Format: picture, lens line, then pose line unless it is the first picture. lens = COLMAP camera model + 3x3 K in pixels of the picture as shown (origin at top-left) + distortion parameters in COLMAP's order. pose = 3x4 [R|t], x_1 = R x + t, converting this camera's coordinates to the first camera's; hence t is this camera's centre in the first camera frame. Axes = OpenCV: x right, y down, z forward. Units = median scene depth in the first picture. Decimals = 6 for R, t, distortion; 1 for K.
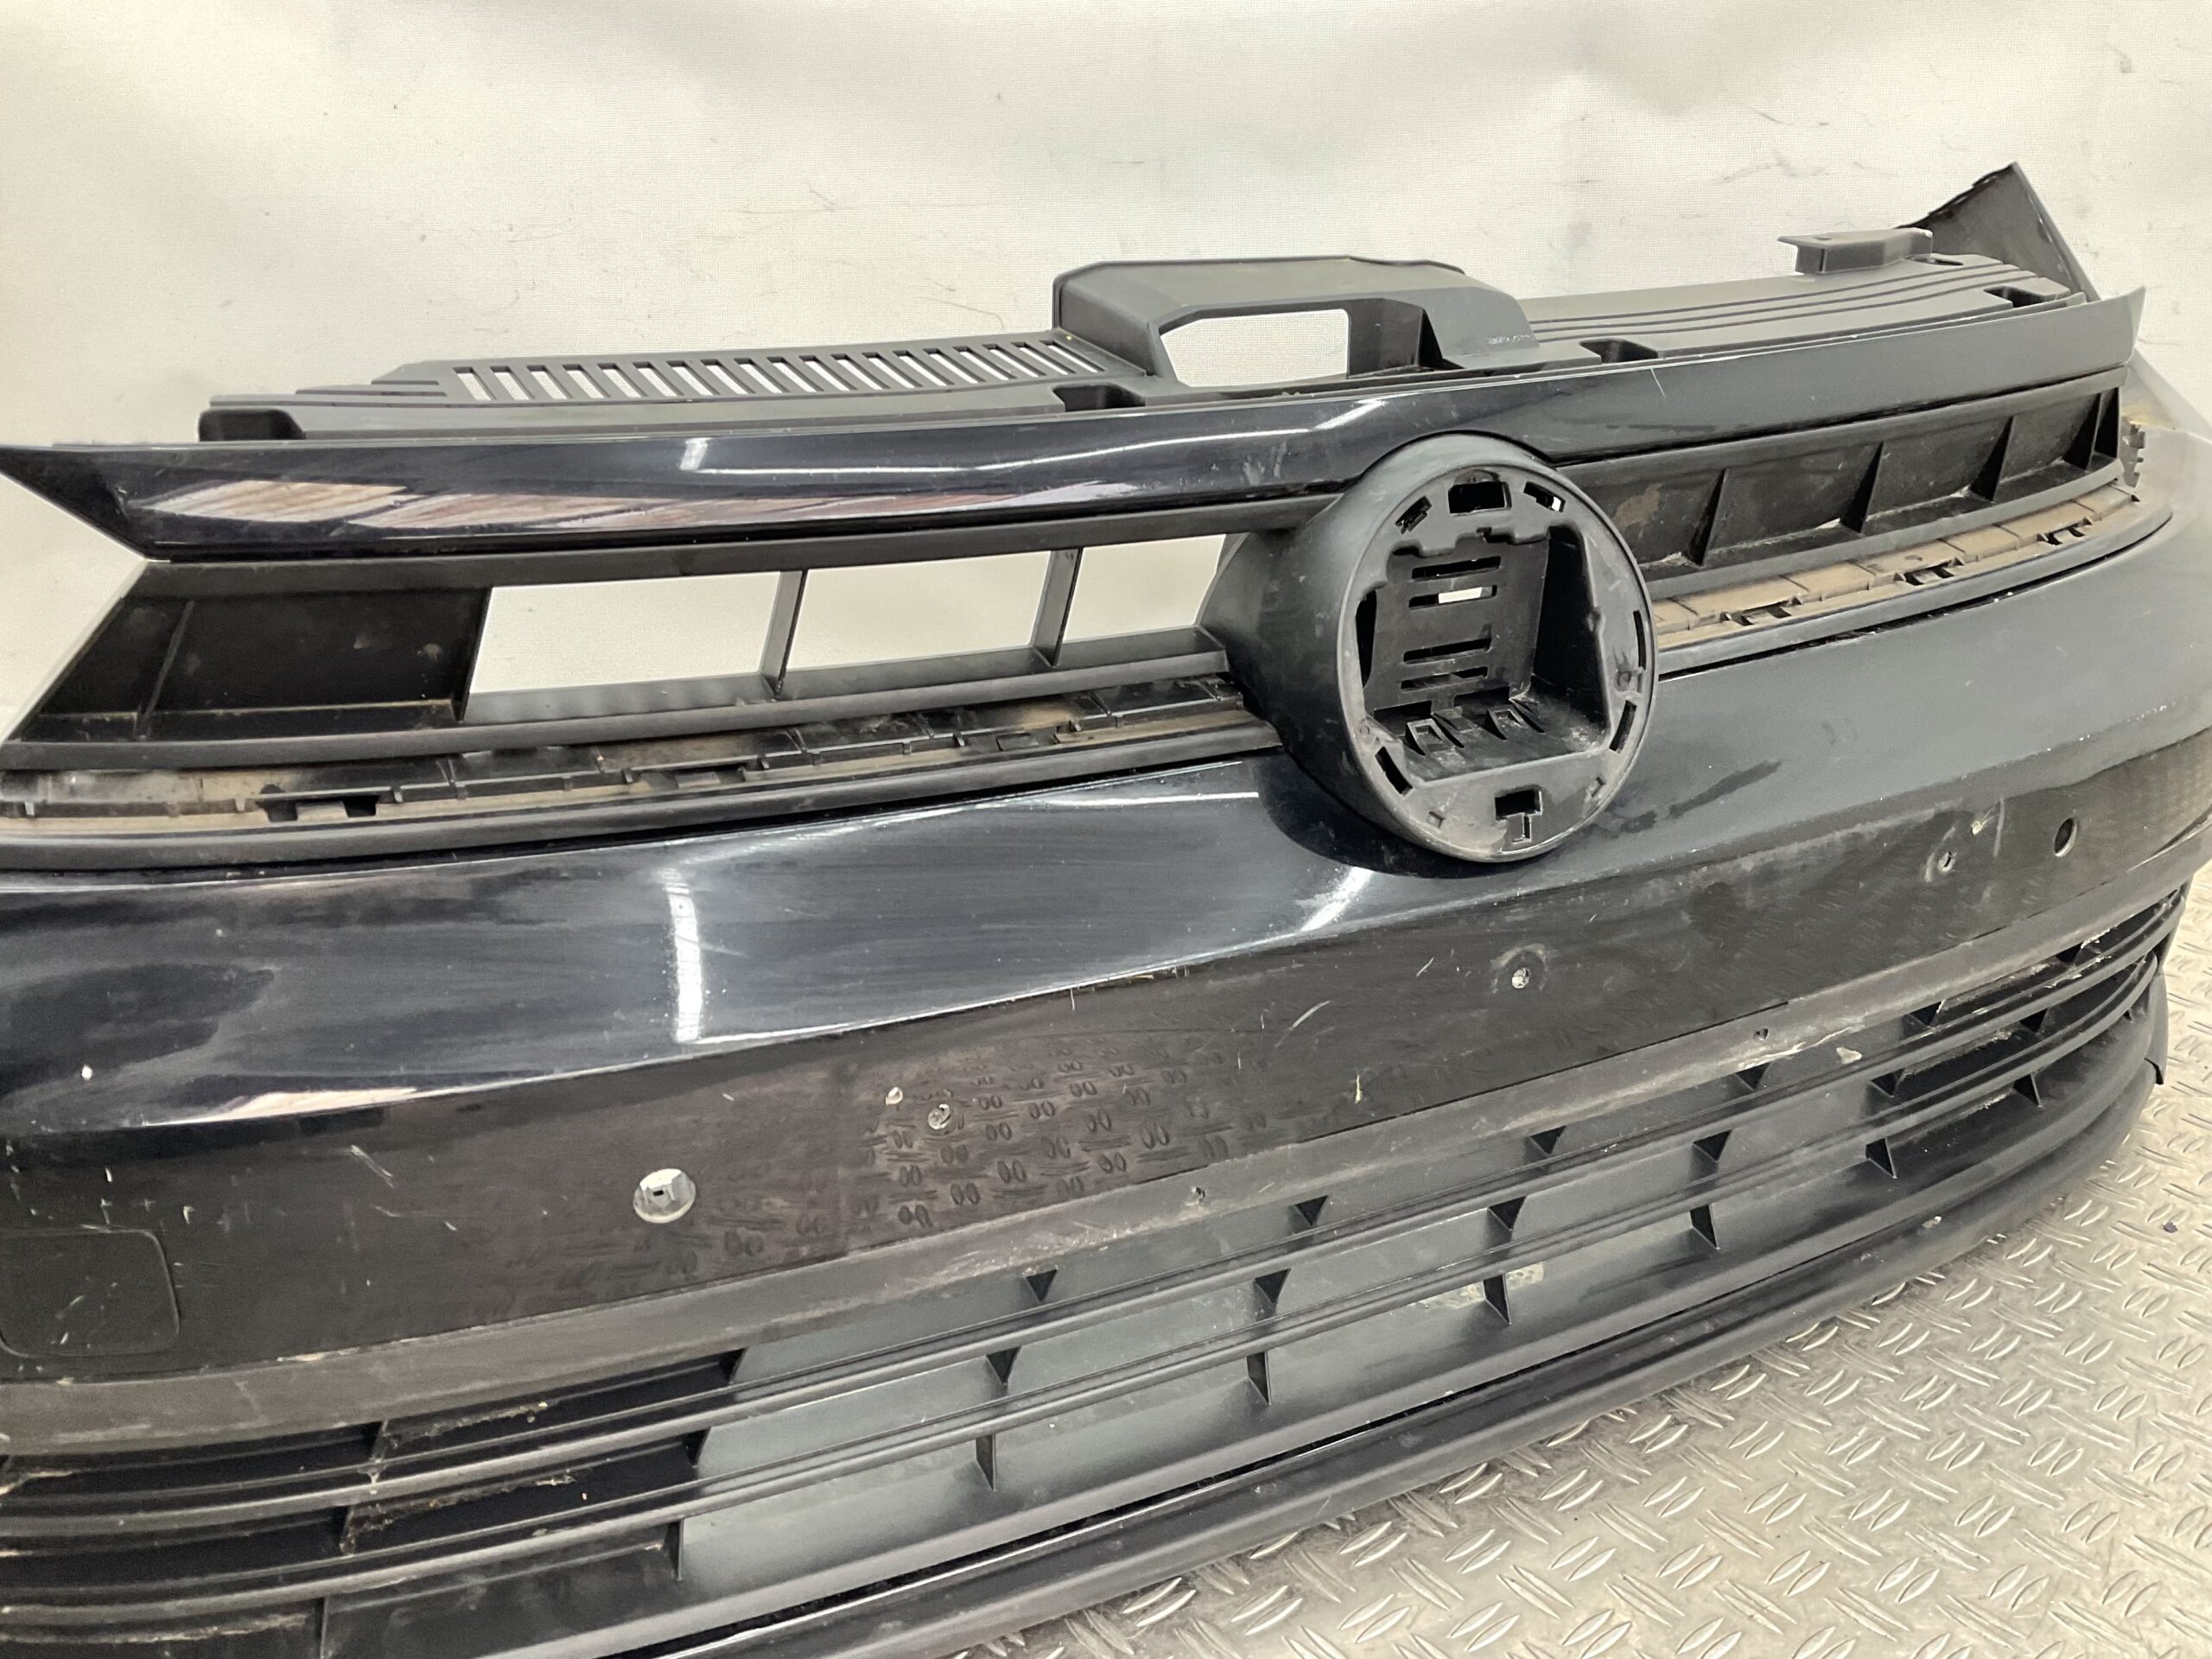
lens RADIAL K [[1804.4, 0, 1089.6], [0, 1804.4, 833.4], [0, 0, 1]] dist [0.115606, -0.223559]
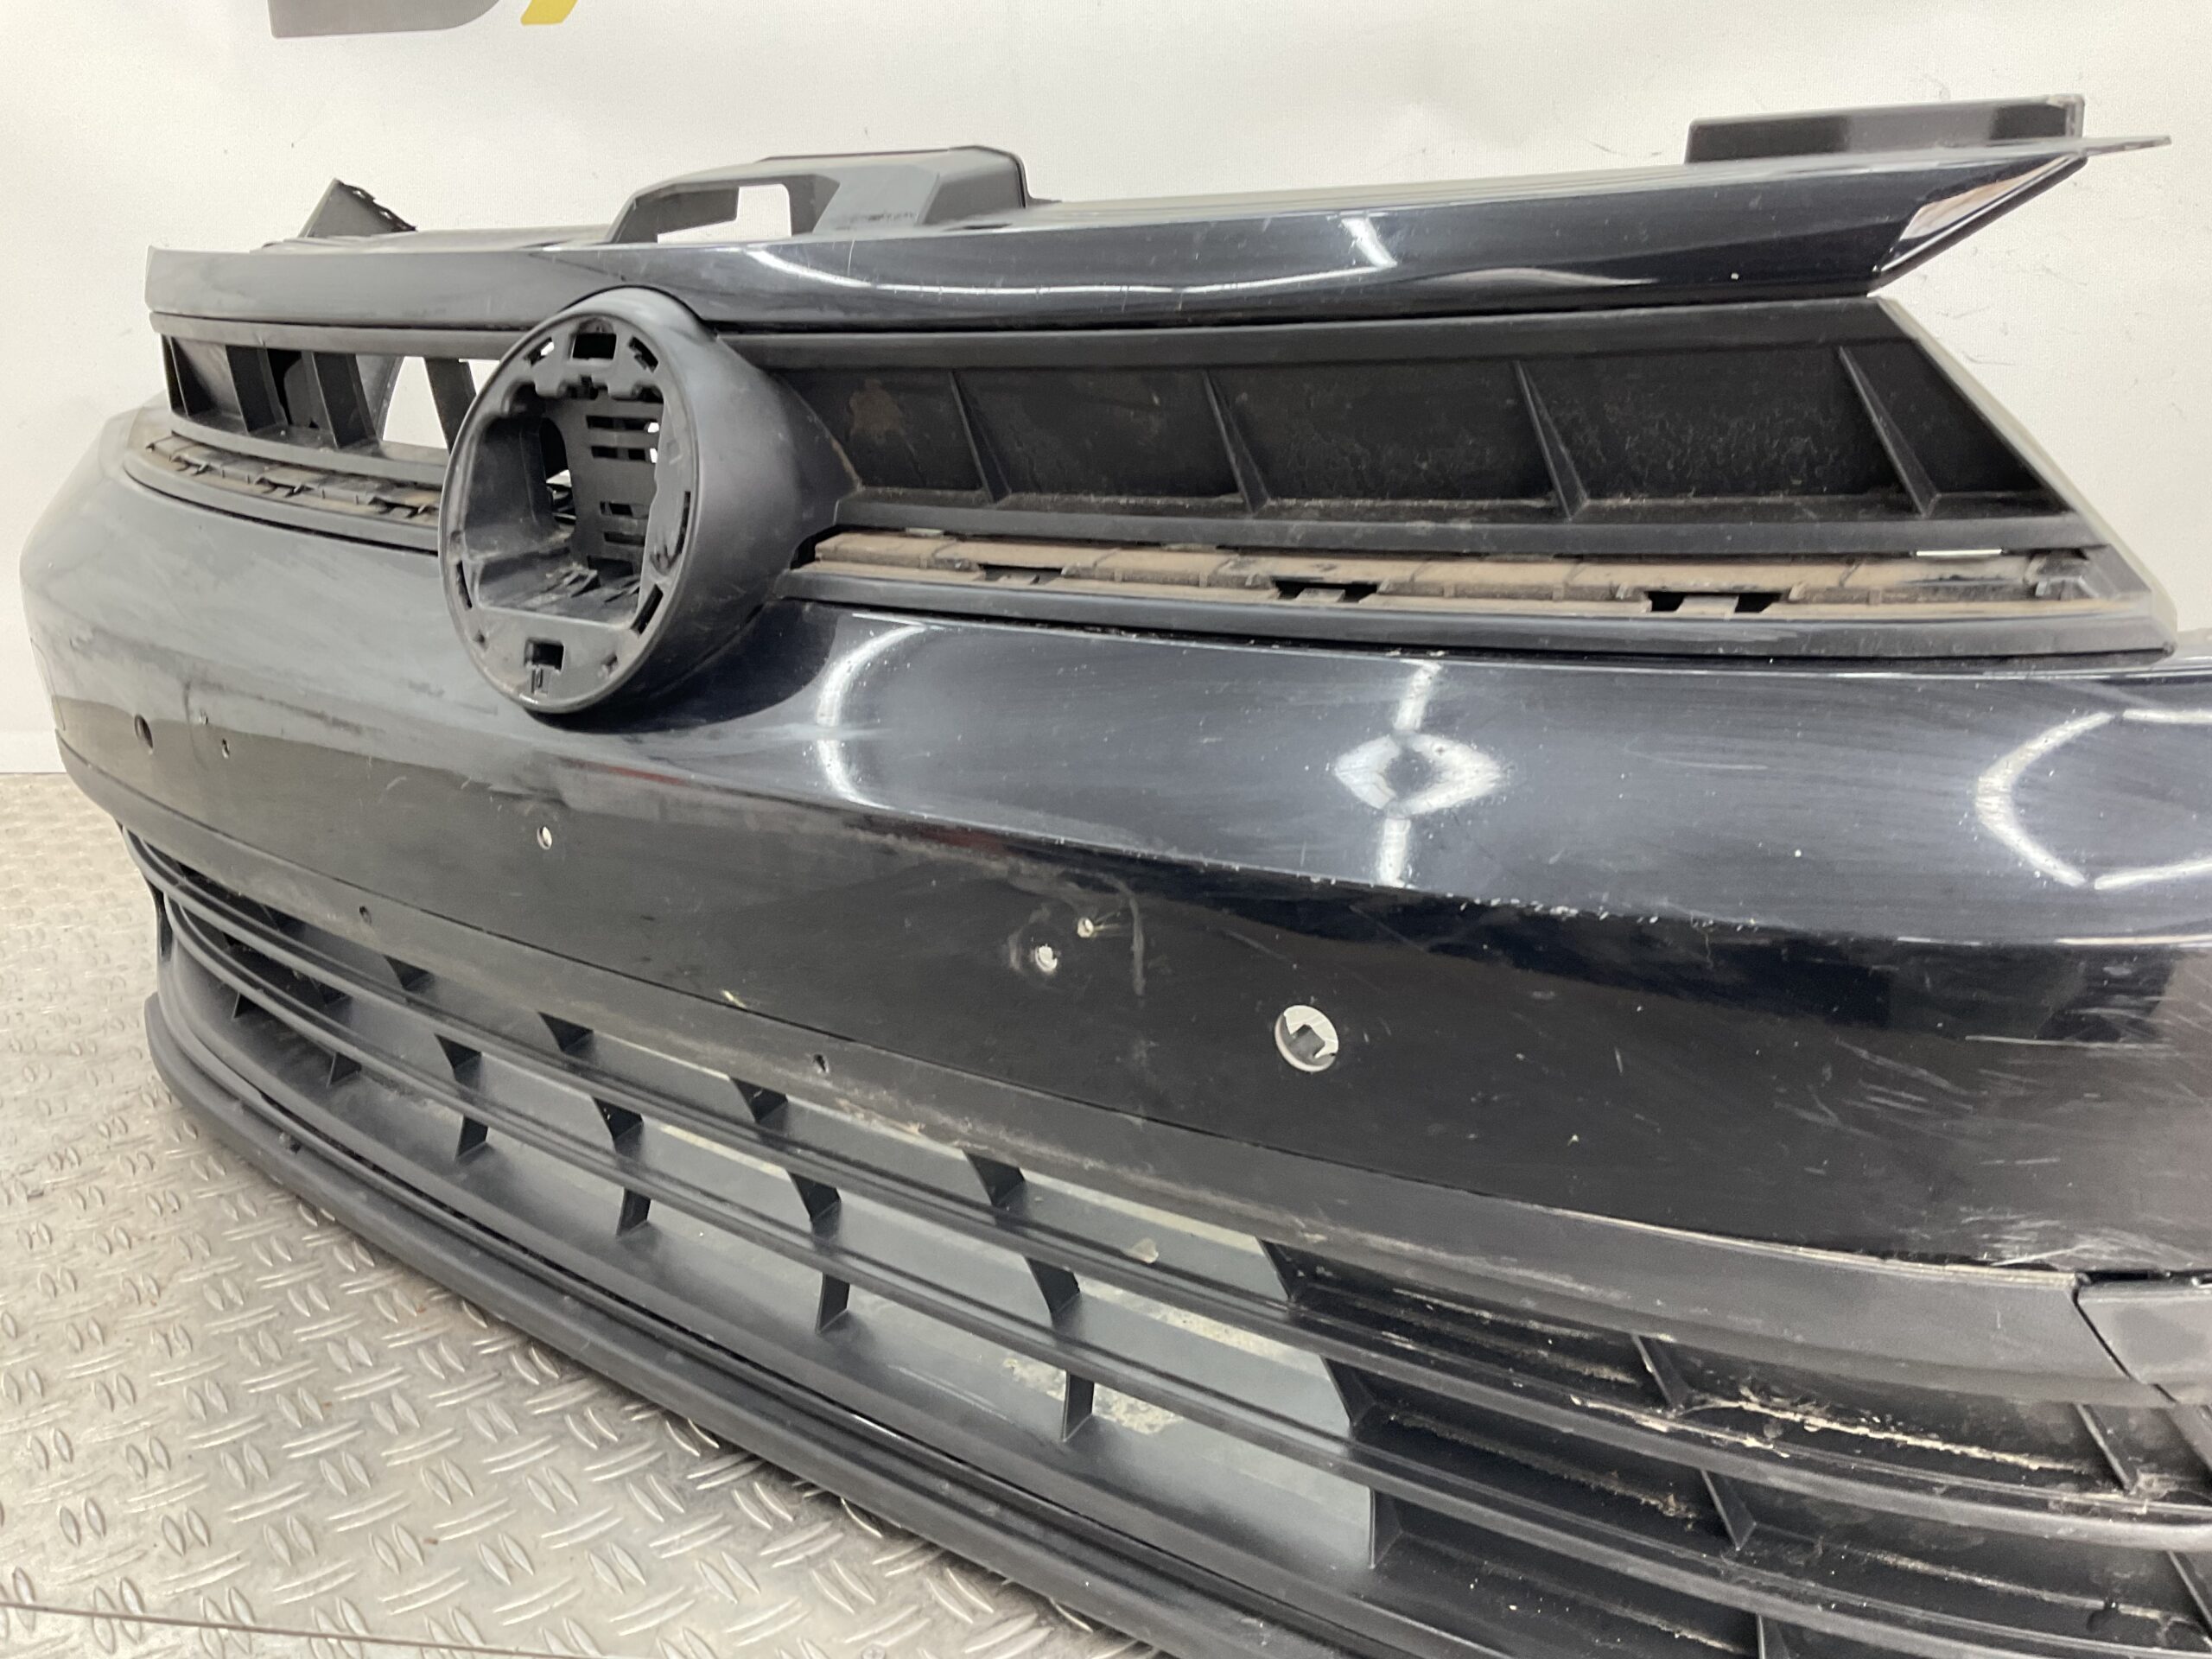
lens RADIAL K [[1826.7, 0, 1106.0], [0, 1826.7, 829.5], [0, 0, 1]] dist [0.109127, -0.189638]
pose [[0.448195, 0.258697, -0.855685, 1.257091], [-0.313954, 0.941788, 0.120284, -0.143915], [0.836991, 0.214735, 0.503323, 0.773868]]
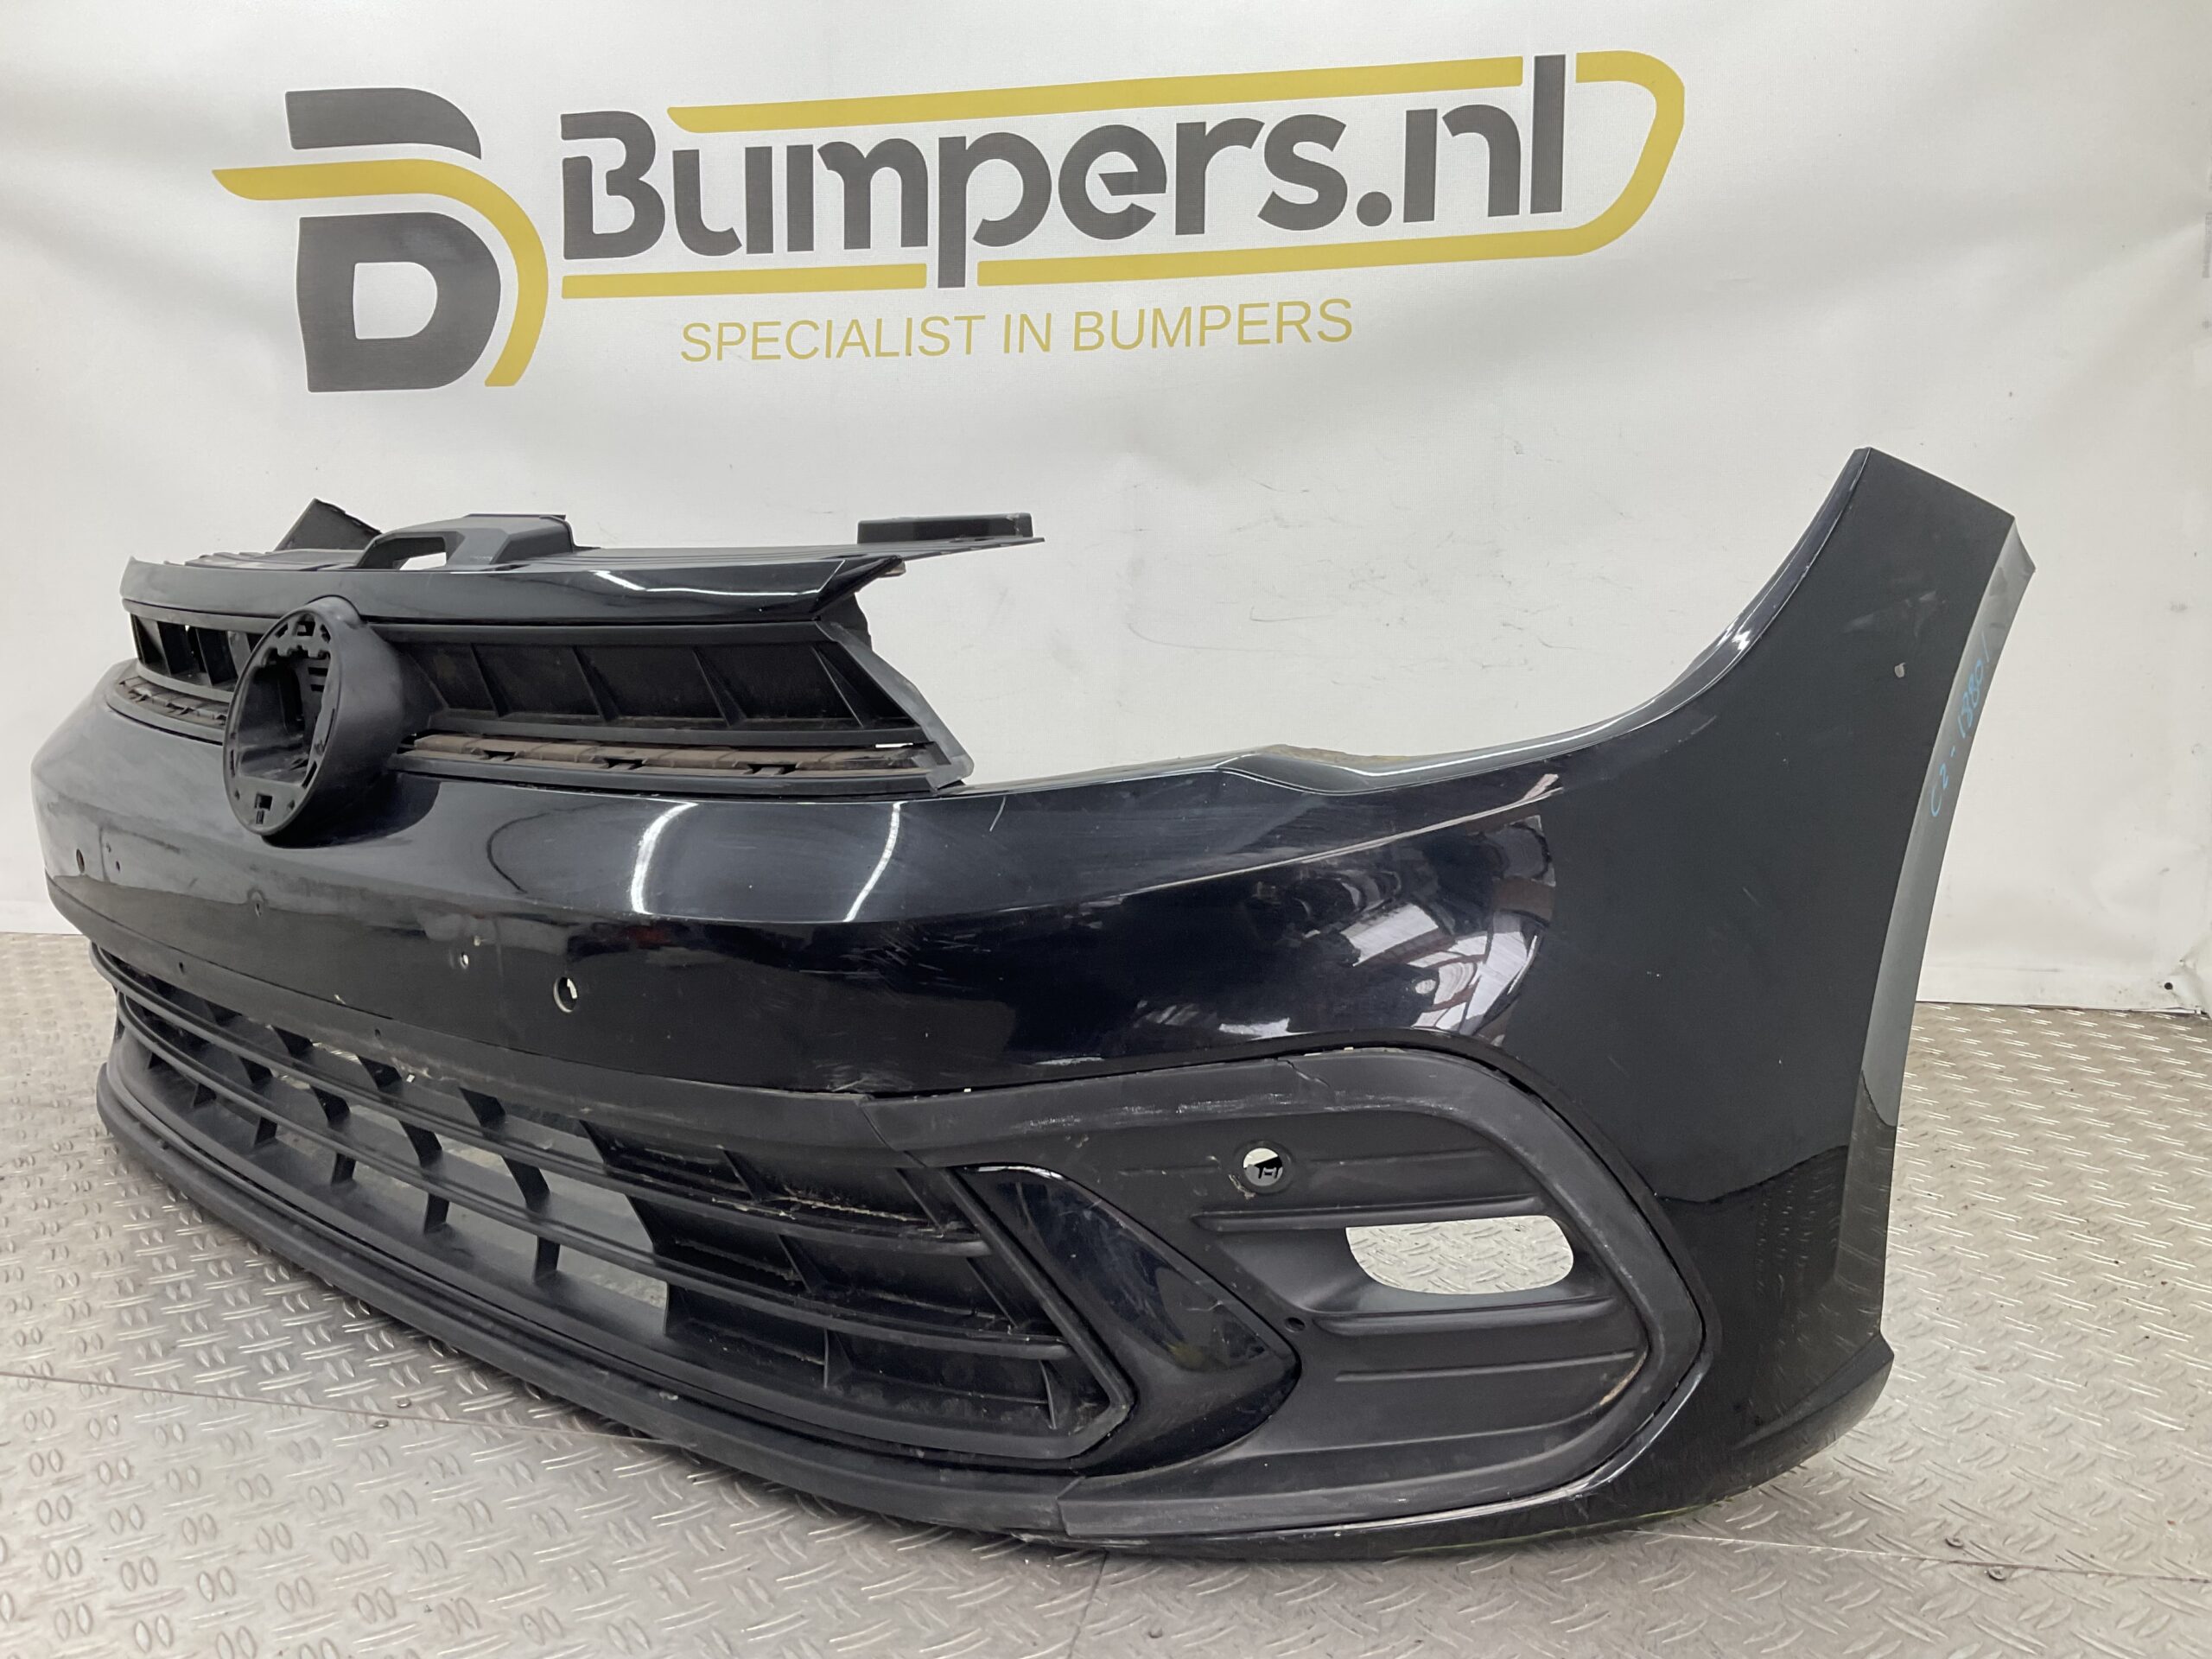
lens RADIAL K [[1792.2, 0, 1106.0], [0, 1792.2, 829.5], [0, 0, 1]] dist [0.097386, -0.146026]
pose [[0.387102, 0.150666, -0.909644, 2.102631], [-0.331225, 0.943428, 0.015308, -0.281101], [0.860489, 0.295371, 0.415108, 0.983180]]
